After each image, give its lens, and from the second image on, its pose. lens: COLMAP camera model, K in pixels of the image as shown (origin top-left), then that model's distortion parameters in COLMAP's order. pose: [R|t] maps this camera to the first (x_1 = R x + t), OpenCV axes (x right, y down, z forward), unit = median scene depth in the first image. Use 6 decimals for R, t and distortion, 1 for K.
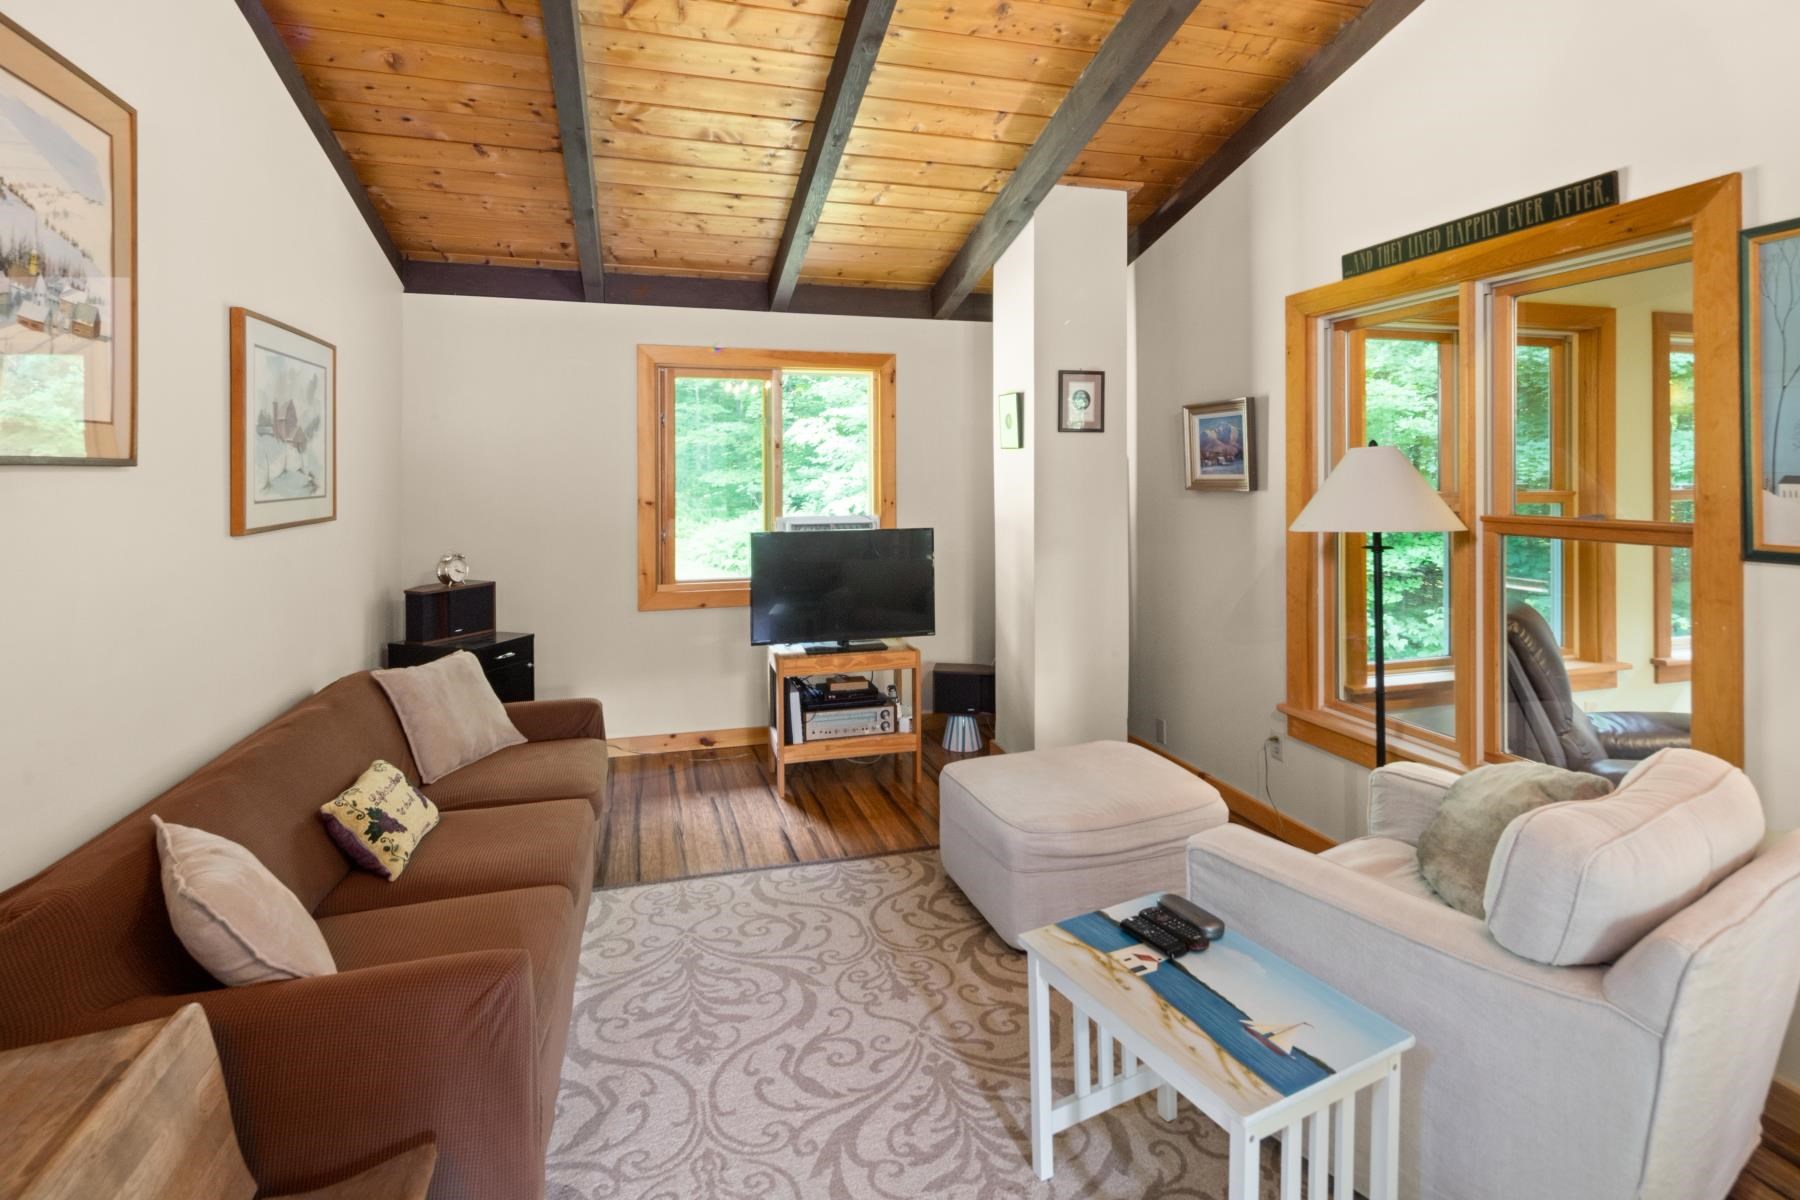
lens RADIAL K [[888.9, 0, 890.1], [0, 888.9, 472.7], [0, 0, 1]] dist [0.010173, -0.004345]
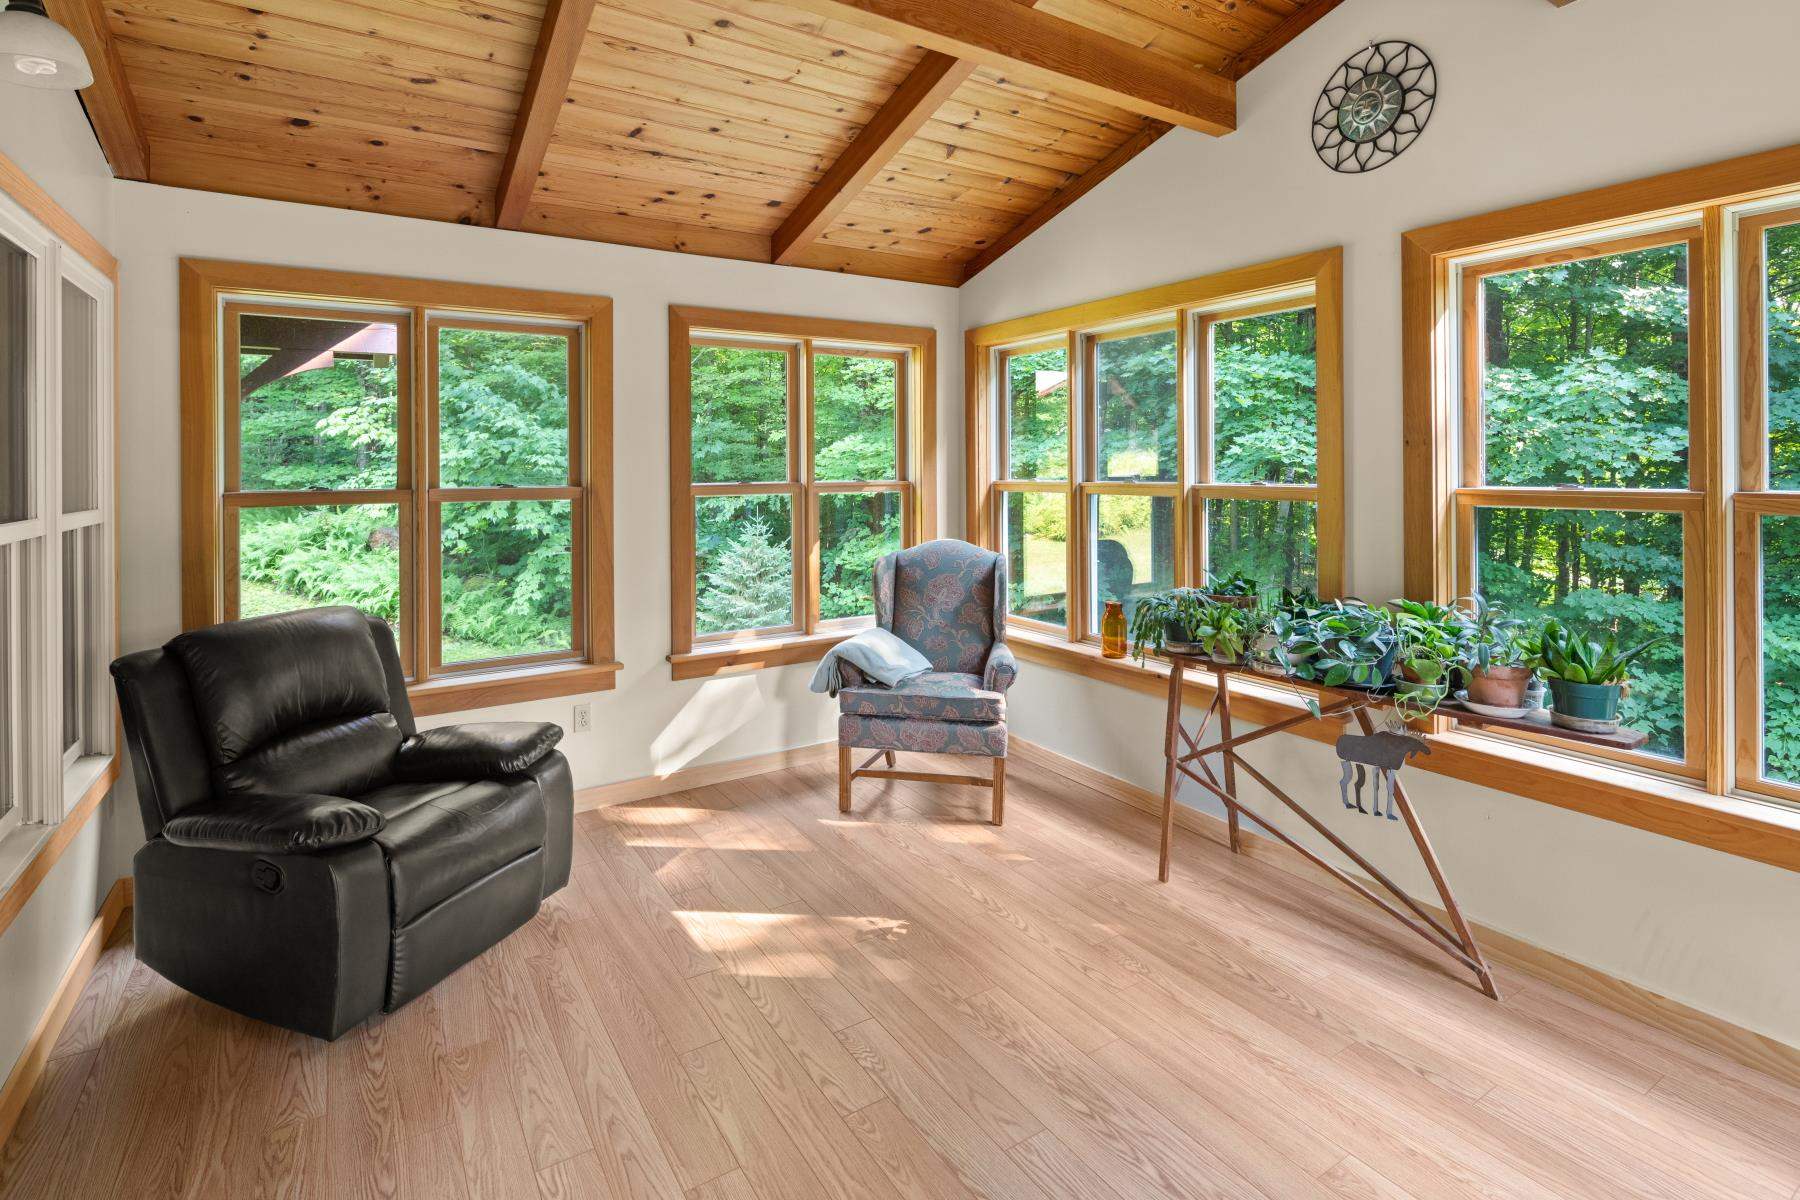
lens RADIAL K [[888.9, 0, 902.5], [0, 888.9, 468.7], [0, 0, 1]] dist [0.010173, -0.004345]
pose [[0.951725, -0.001106, 0.306950, 0.849223], [0.001322, 0.999999, -0.000495, 0.002053], [-0.306949, 0.000877, 0.951725, -0.014304]]
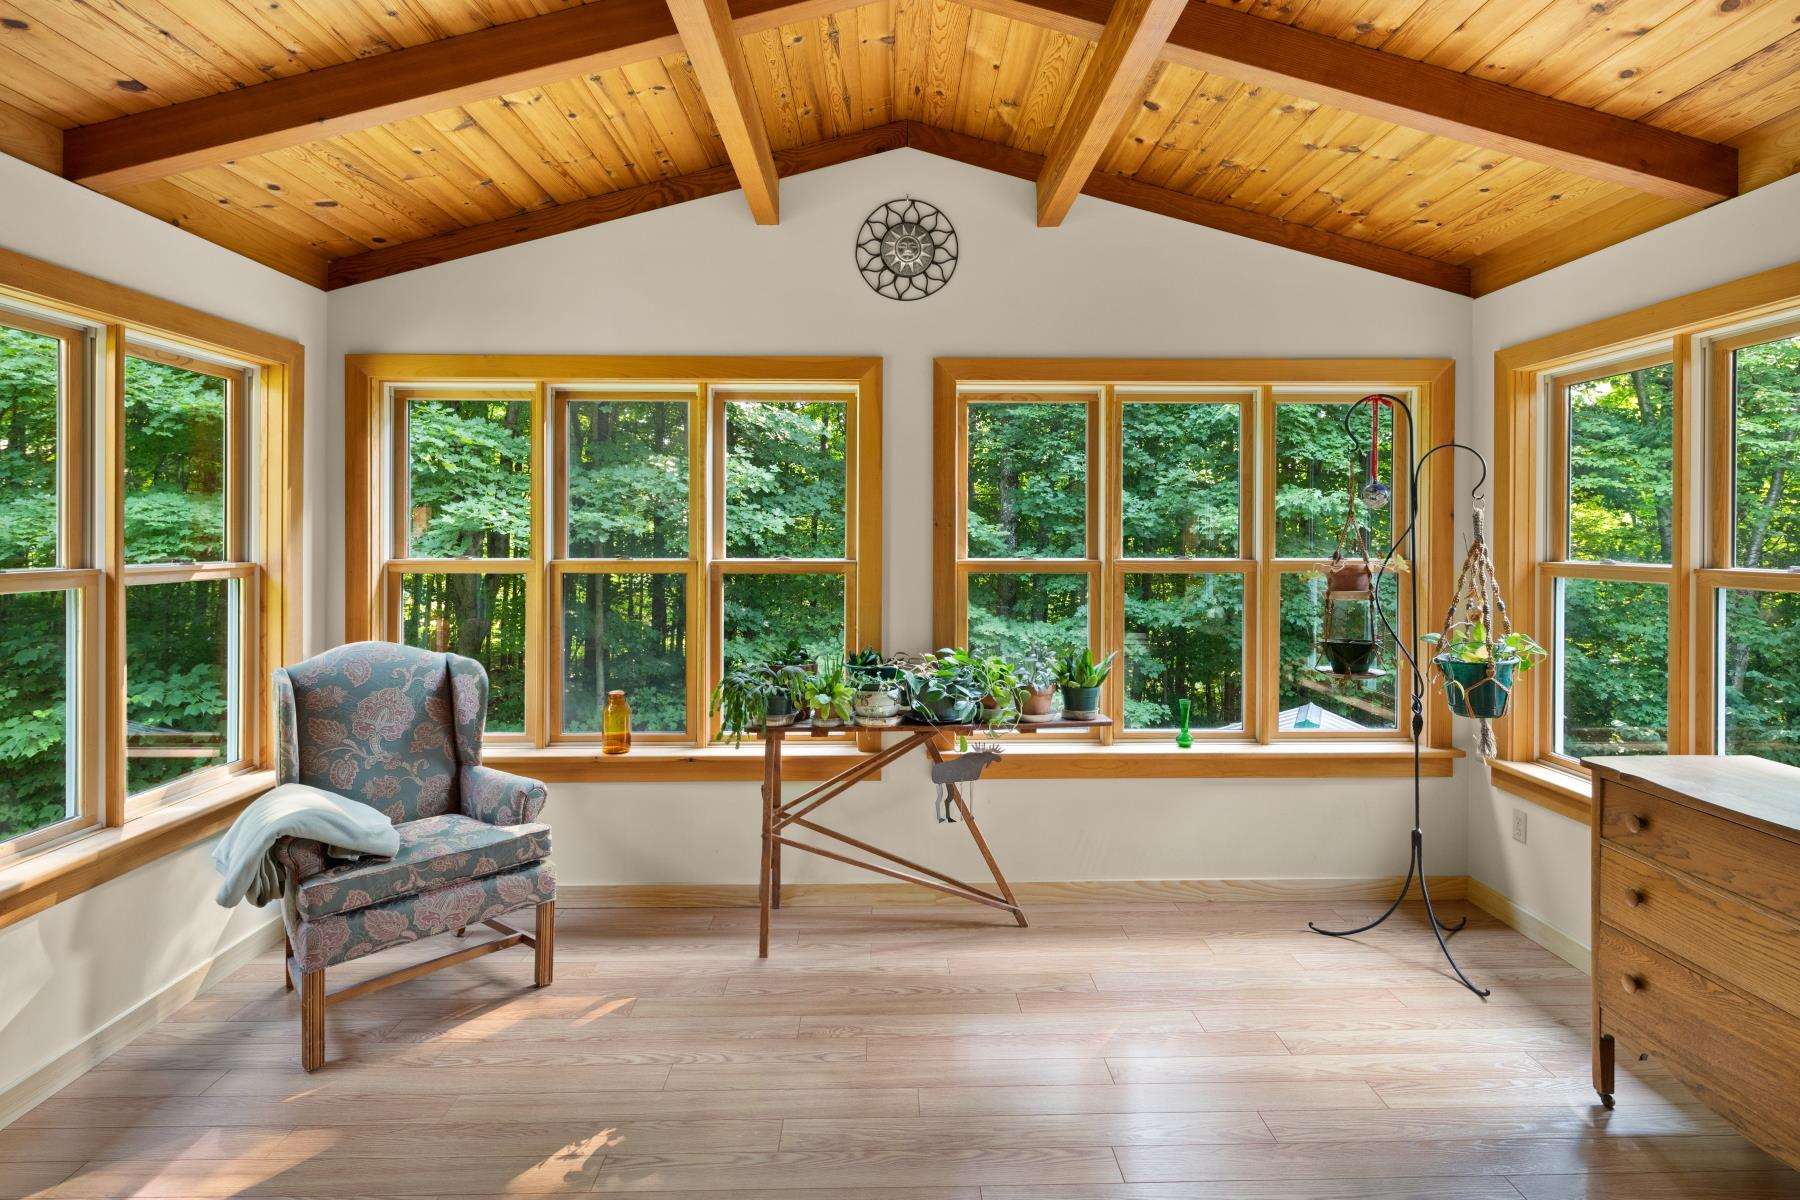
lens RADIAL K [[888.9, 0, 934.8], [0, 888.9, 540.8], [0, 0, 1]] dist [0.010173, -0.004345]
pose [[0.222795, -0.001405, 0.974864, 0.563533], [-0.001863, 0.999997, 0.001867, -0.004417], [-0.974863, -0.002232, 0.222792, 0.354951]]
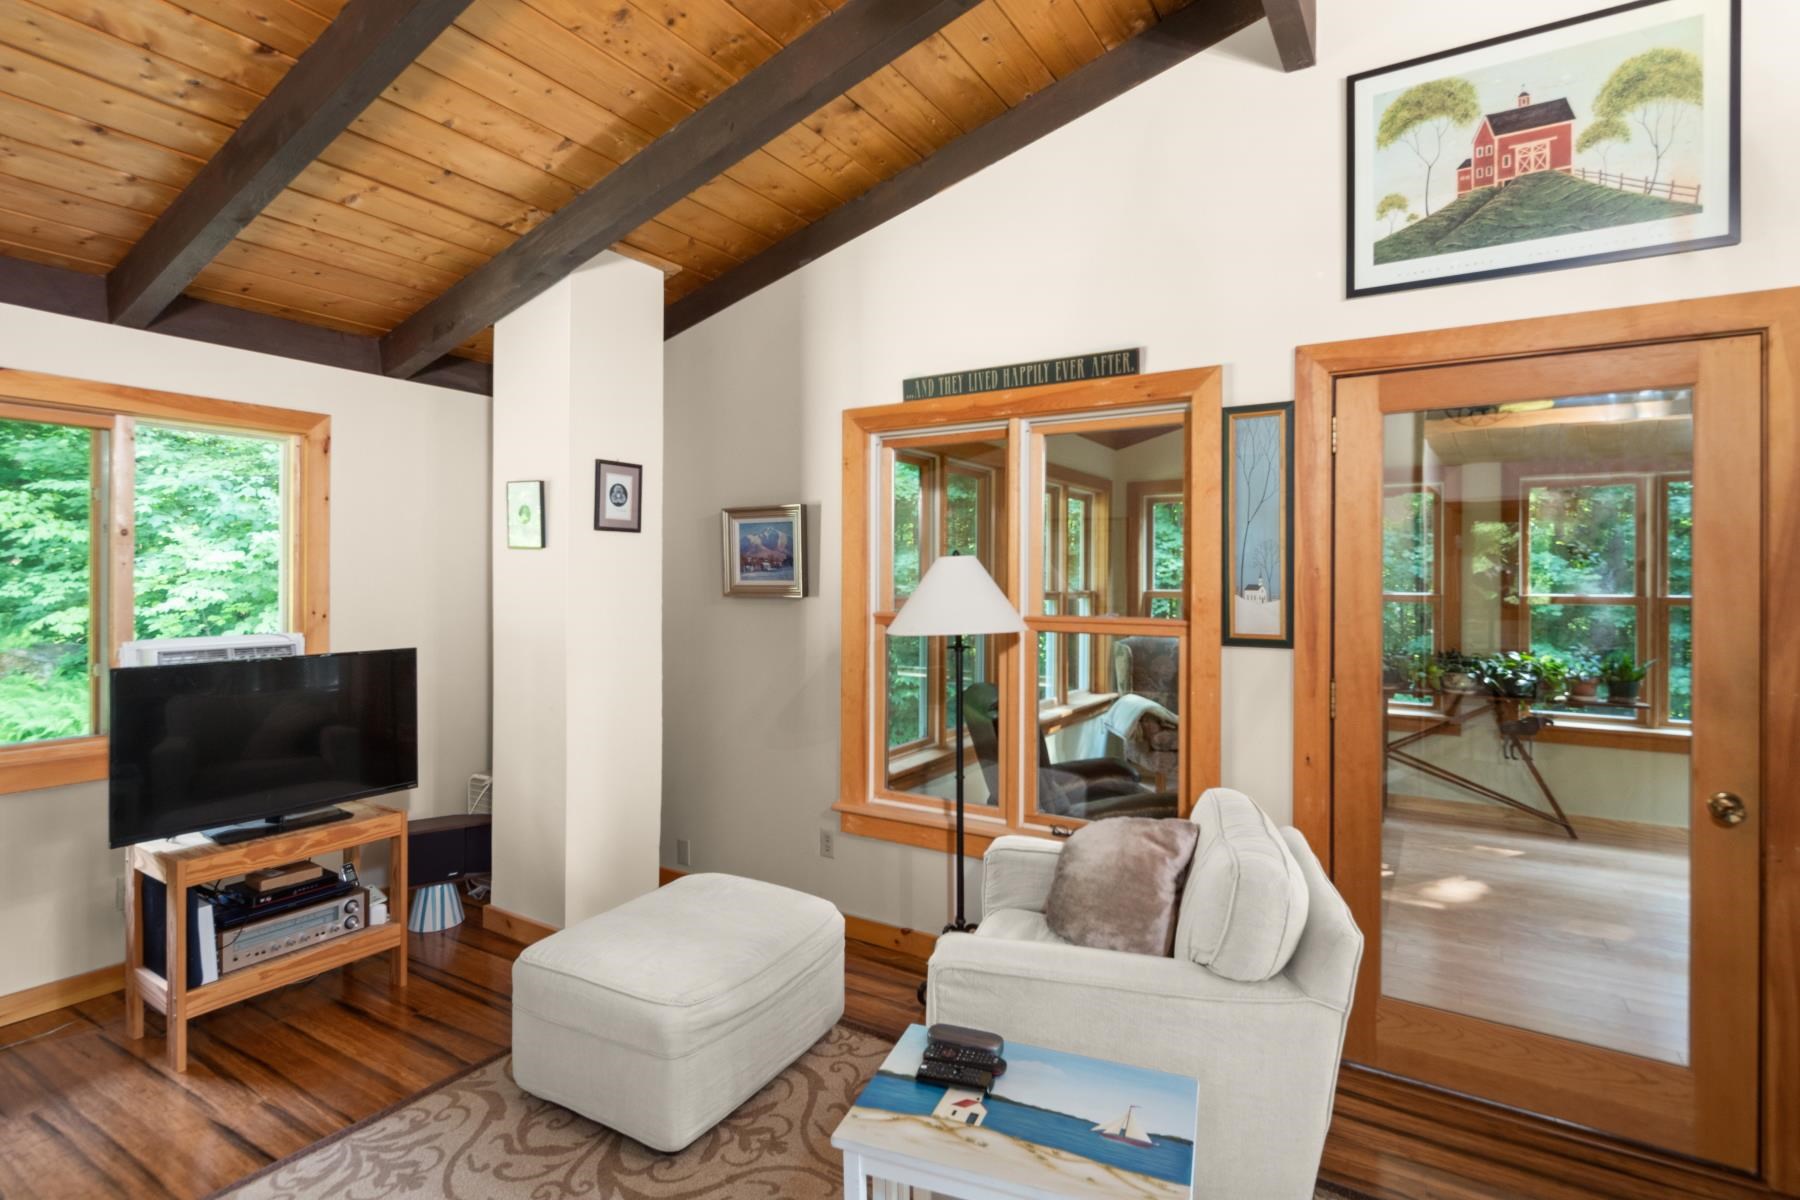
lens RADIAL K [[888.9, 0, 895.8], [0, 888.9, 574.8], [0, 0, 1]] dist [0.010173, -0.004345]
pose [[0.738281, 0.008385, 0.674442, -0.185557], [-0.007515, 0.999963, -0.004206, -0.001036], [-0.674452, -0.001964, 0.738316, 0.169311]]
